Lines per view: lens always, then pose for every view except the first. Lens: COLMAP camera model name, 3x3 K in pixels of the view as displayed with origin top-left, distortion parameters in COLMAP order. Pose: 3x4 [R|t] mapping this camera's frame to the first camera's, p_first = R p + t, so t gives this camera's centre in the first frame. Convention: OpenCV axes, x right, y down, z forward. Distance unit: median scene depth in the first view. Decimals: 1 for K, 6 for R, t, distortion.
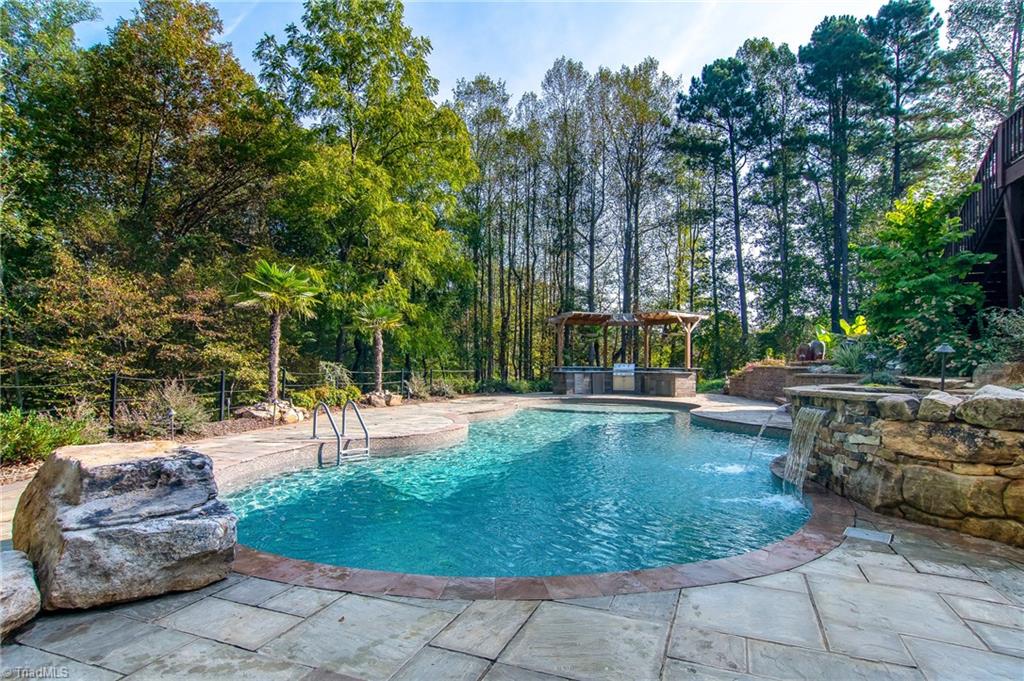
lens RADIAL K [[550.2, 0, 508.0], [0, 550.2, 348.4], [0, 0, 1]] dist [-0.044552, 0.030356]
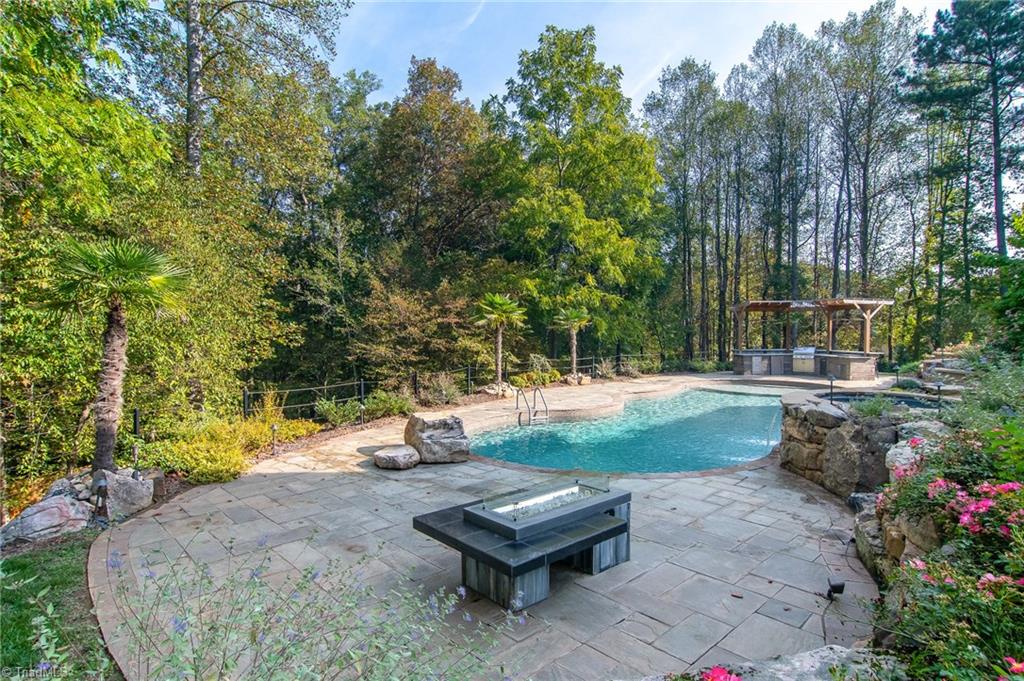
lens RADIAL K [[550.2, 0, 508.0], [0, 550.2, 348.4], [0, 0, 1]] dist [-0.044552, 0.030356]
pose [[0.914216, 0.000692, -0.405228, 0.153357], [0.024392, 0.998091, 0.056734, -0.060000], [0.404493, -0.061751, 0.912454, -0.274650]]
